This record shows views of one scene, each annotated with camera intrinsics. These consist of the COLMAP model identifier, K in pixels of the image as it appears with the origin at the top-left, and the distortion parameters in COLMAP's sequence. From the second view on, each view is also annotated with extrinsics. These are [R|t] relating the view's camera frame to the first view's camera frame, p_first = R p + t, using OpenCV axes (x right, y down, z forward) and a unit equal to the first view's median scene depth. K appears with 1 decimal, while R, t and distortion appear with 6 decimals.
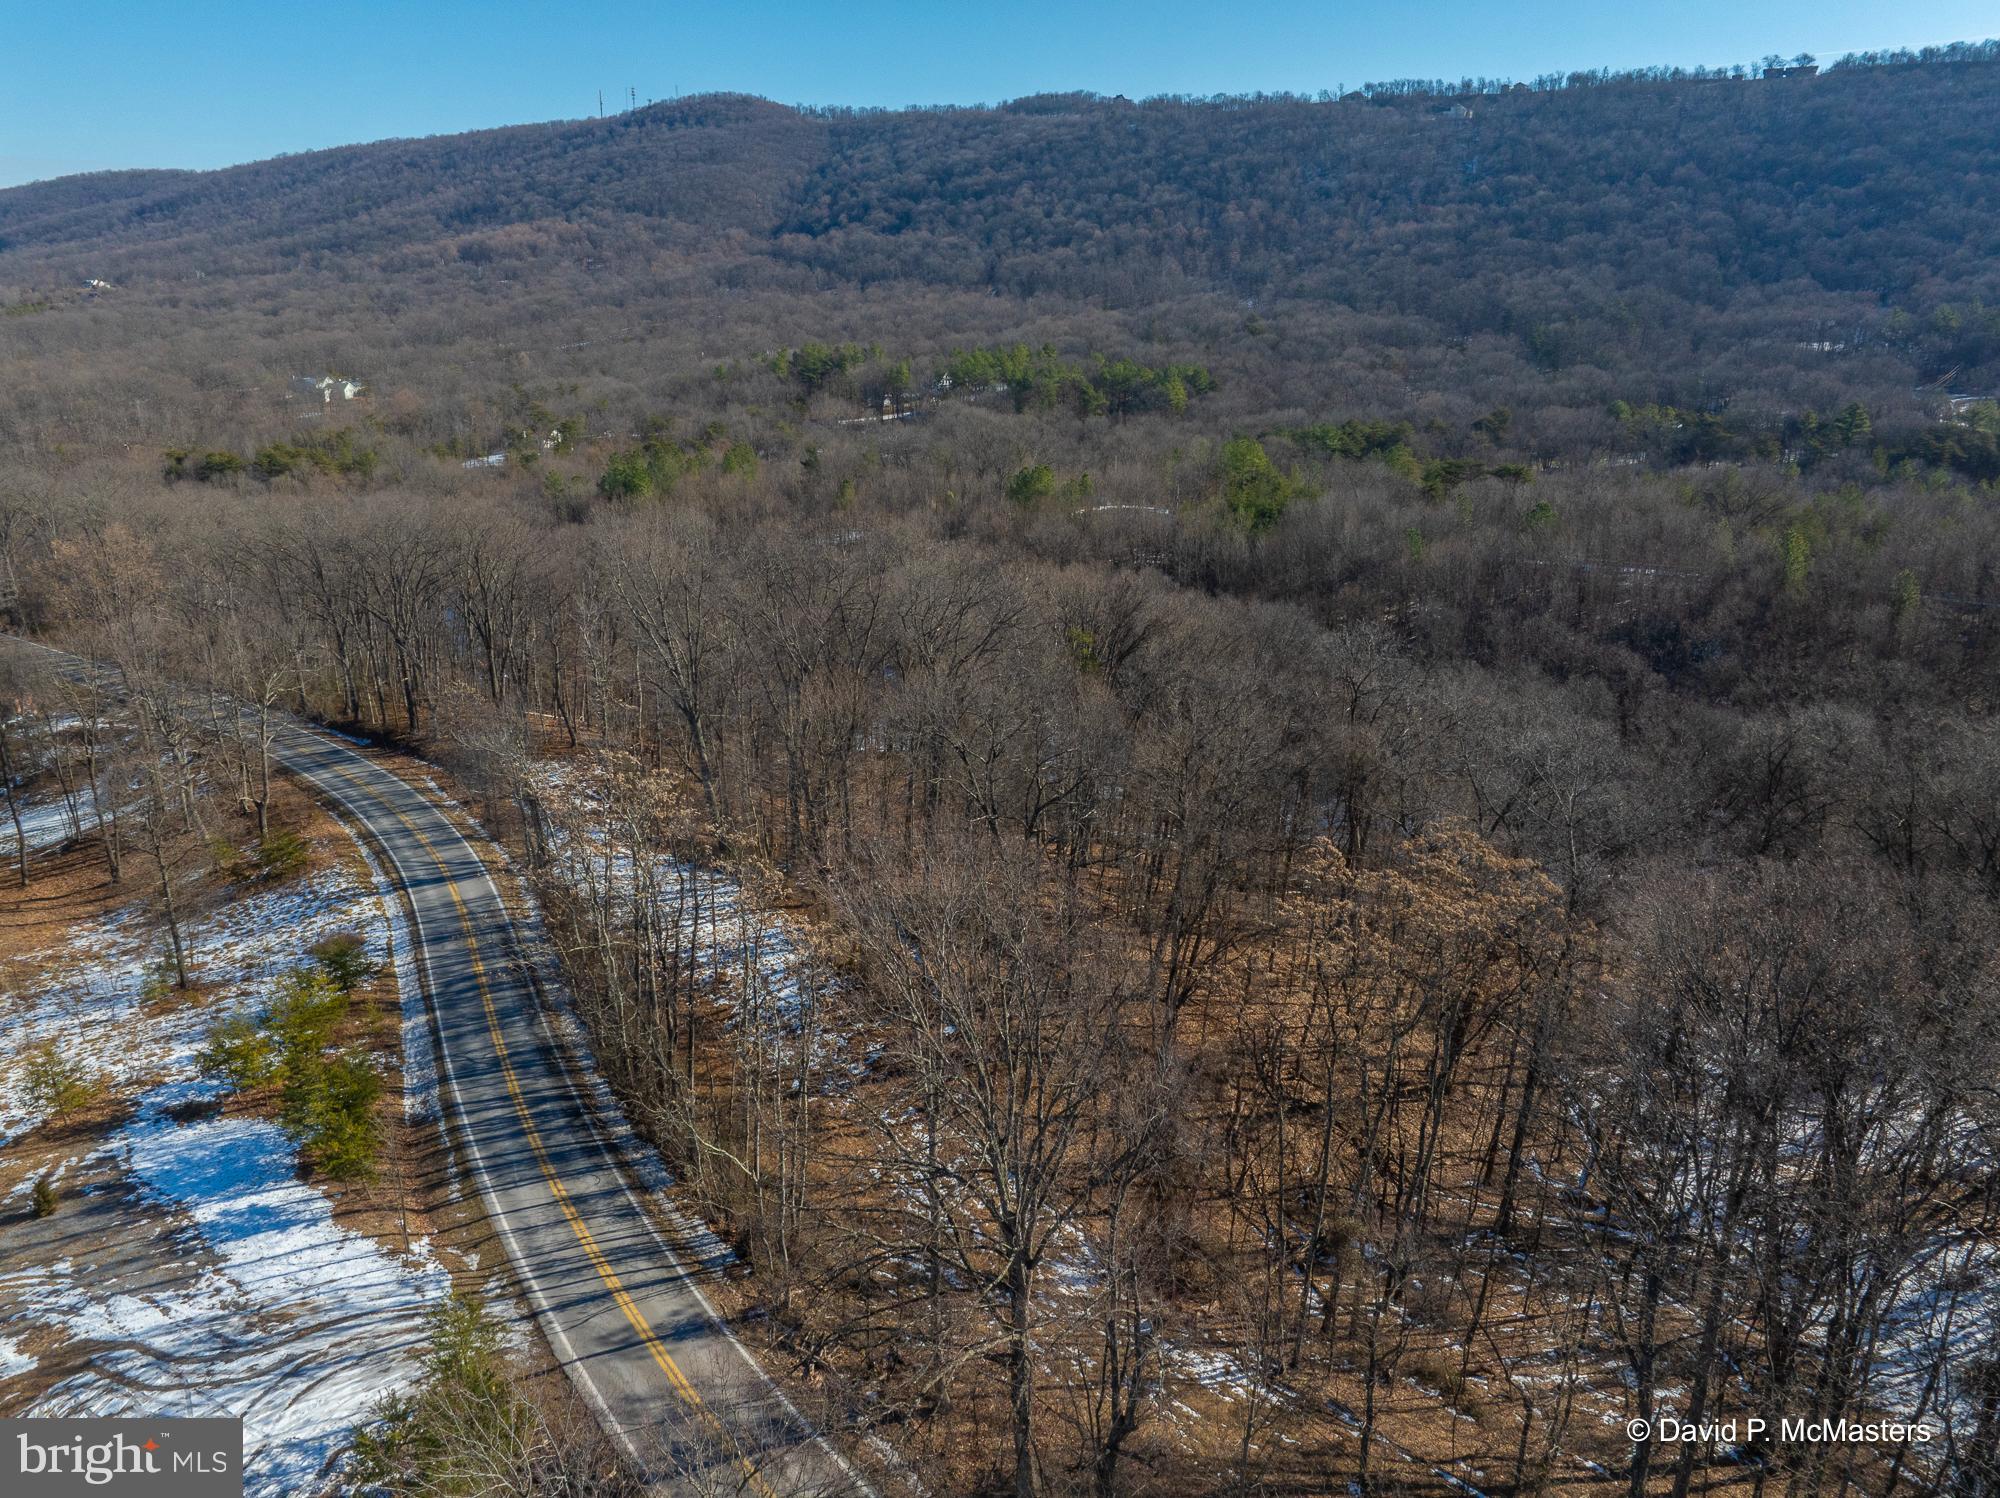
lens RADIAL K [[1421.2, 0, 994.6], [0, 1421.2, 752.4], [0, 0, 1]] dist [-0.074856, 0.047156]
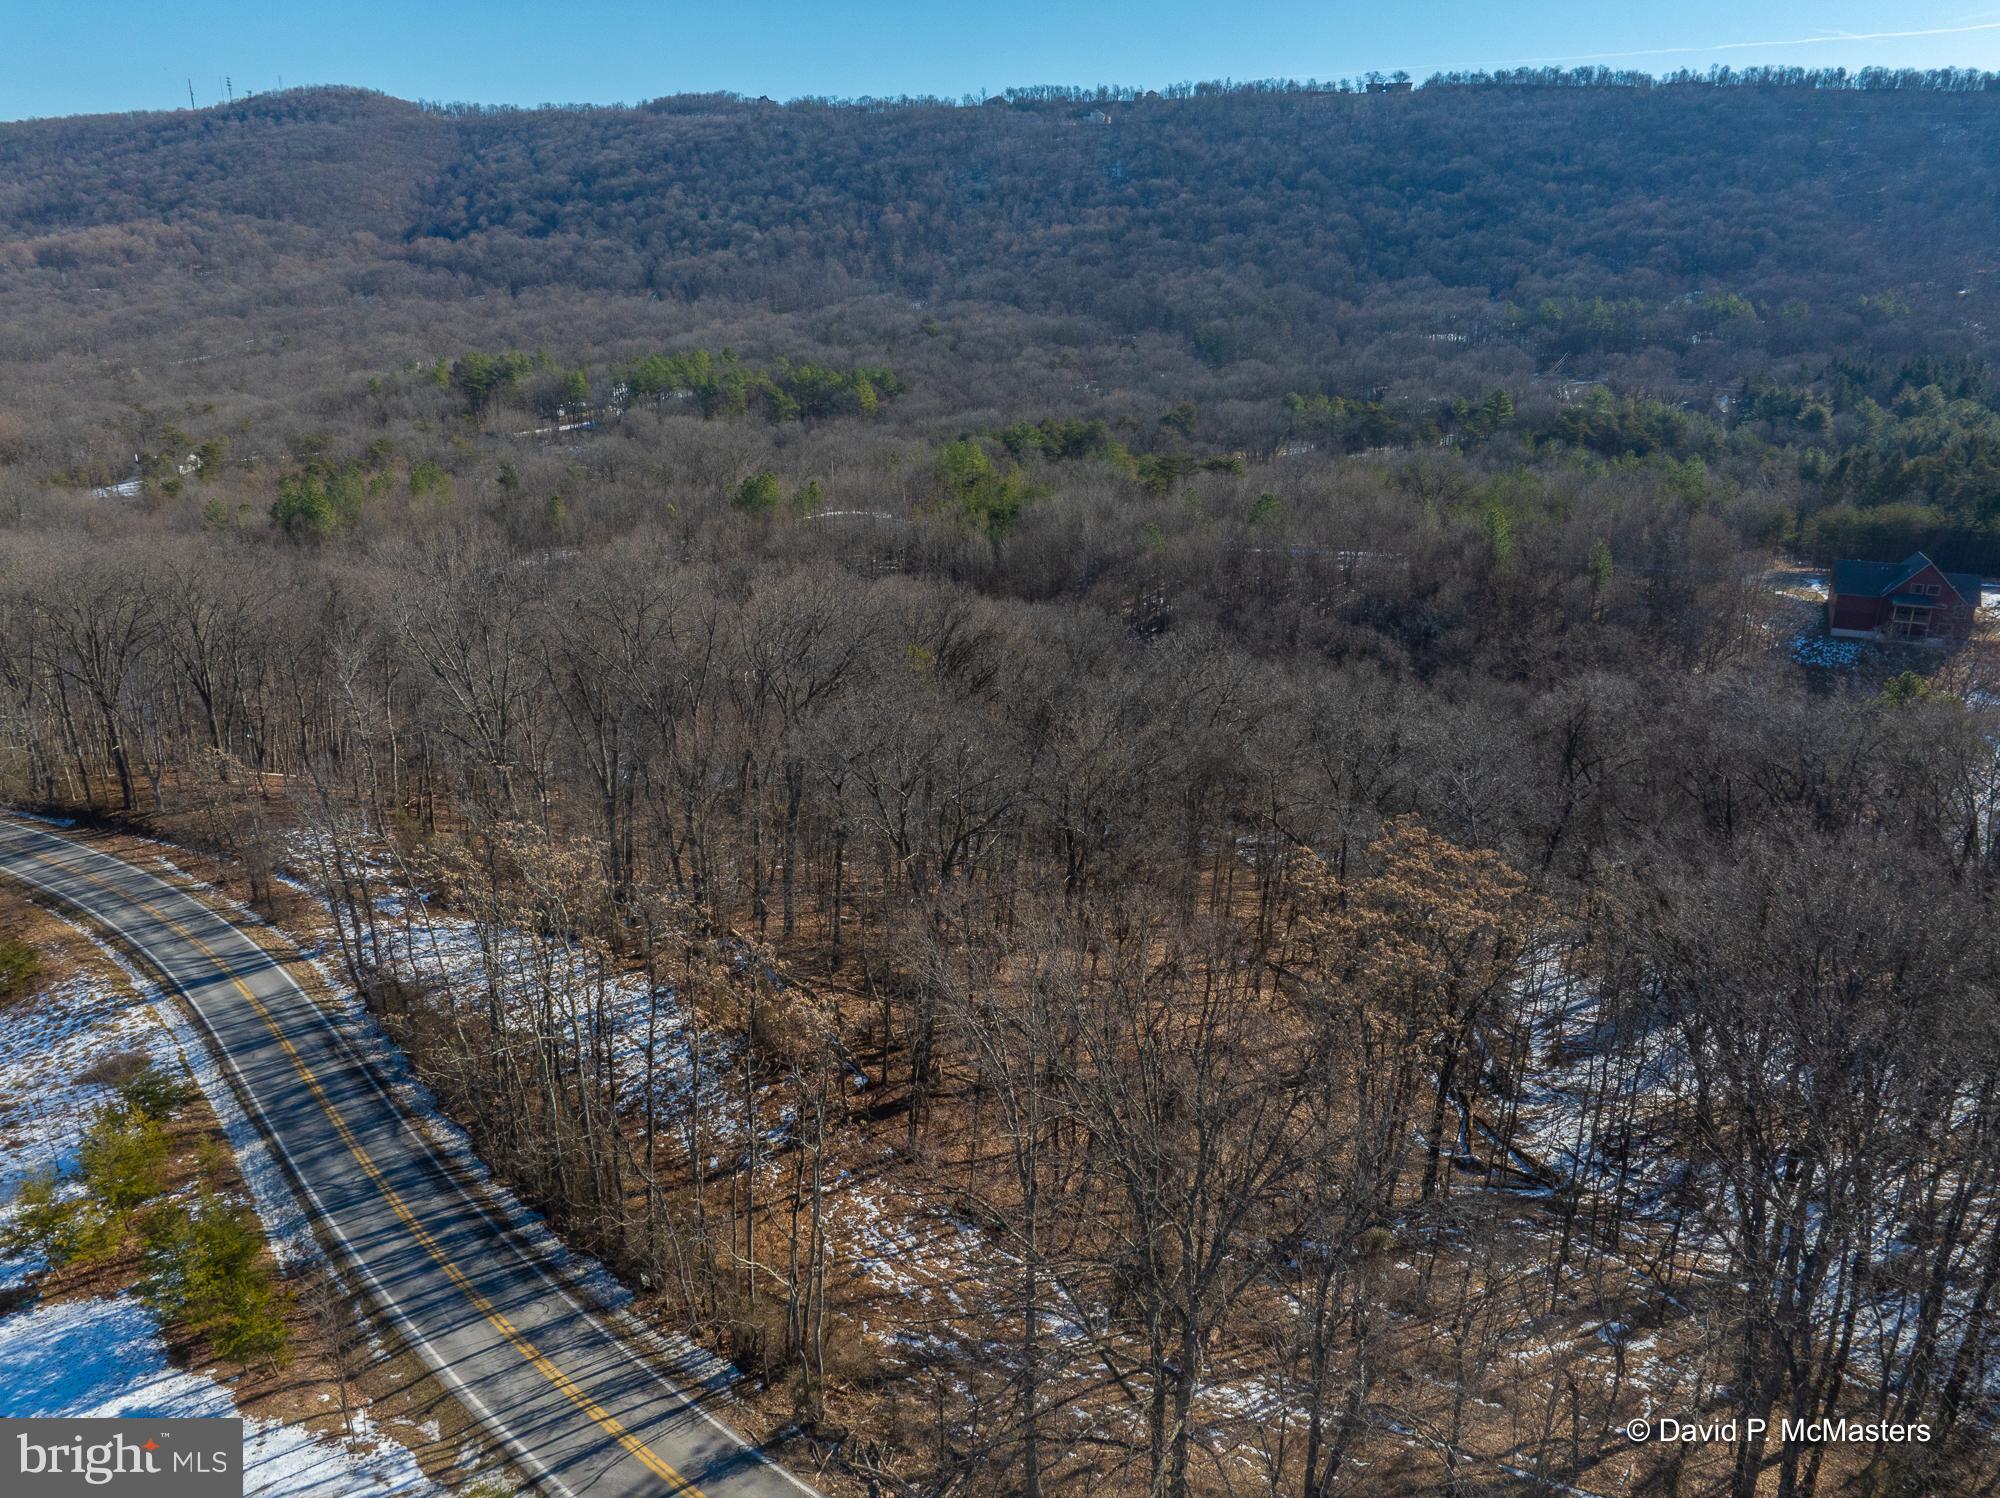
lens RADIAL K [[1419.3, 0, 1000.0], [0, 1419.3, 749.0], [0, 0, 1]] dist [-0.067842, 0.039446]
pose [[0.970803, -0.076490, 0.227357, -0.024087], [0.077268, 0.996995, 0.005491, -0.003865], [-0.227094, 0.012236, 0.973796, 0.010132]]
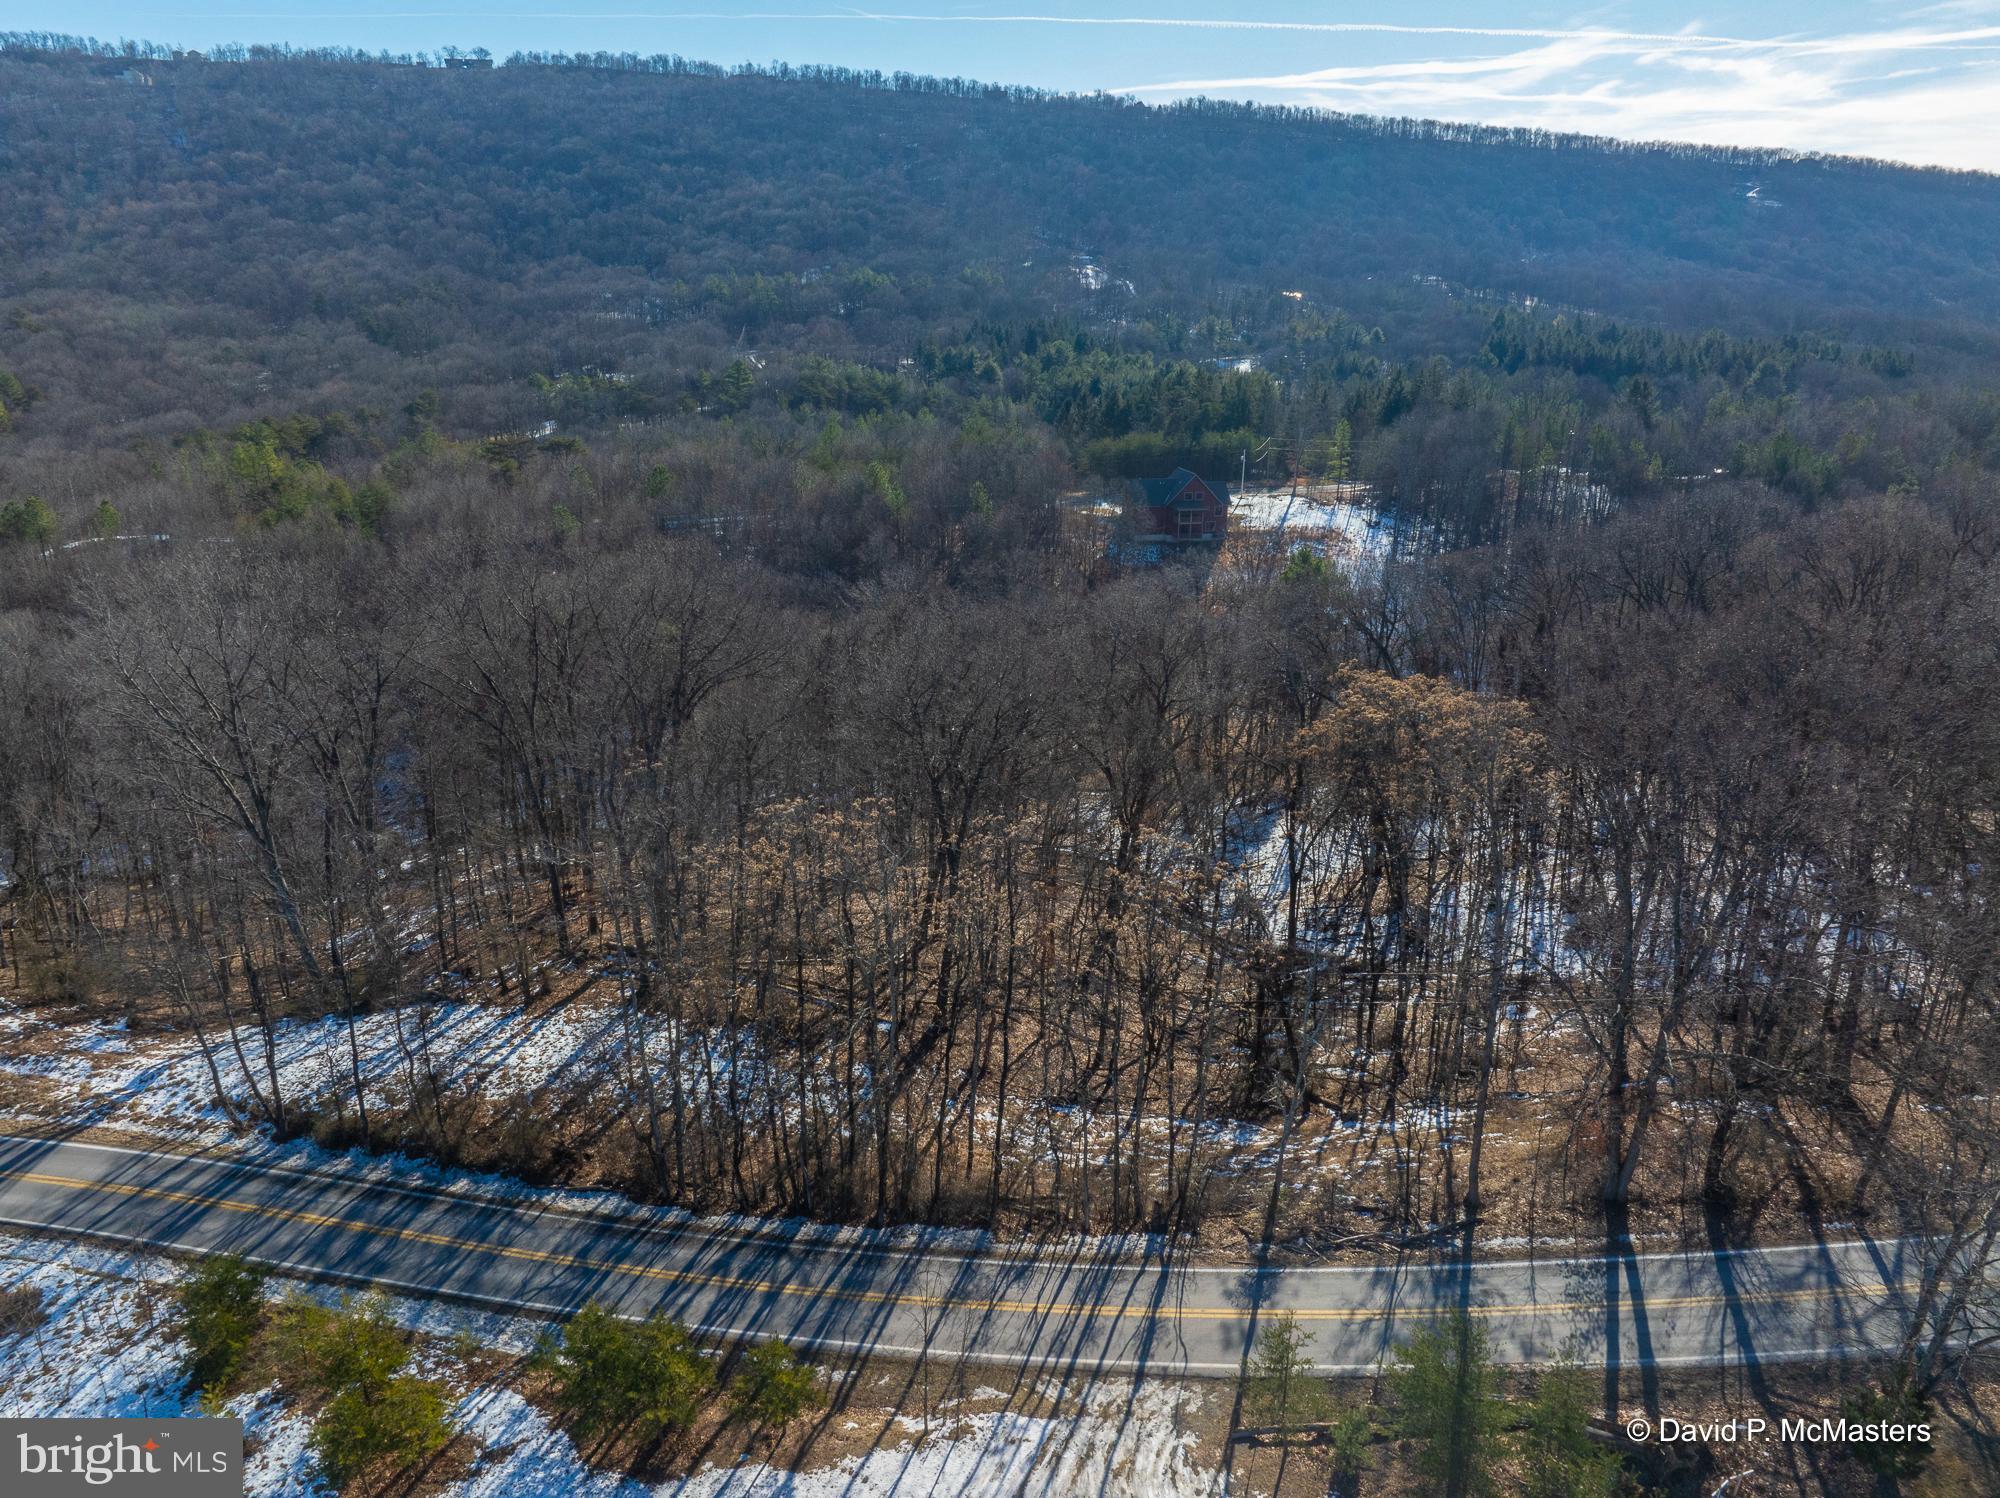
lens RADIAL K [[1413.1, 0, 1004.7], [0, 1413.1, 743.7], [0, 0, 1]] dist [-0.062189, 0.038676]
pose [[0.649207, -0.244500, 0.720243, -0.108270], [0.239791, 0.964429, 0.111253, -0.013386], [-0.721824, 0.100481, 0.684743, 0.045780]]
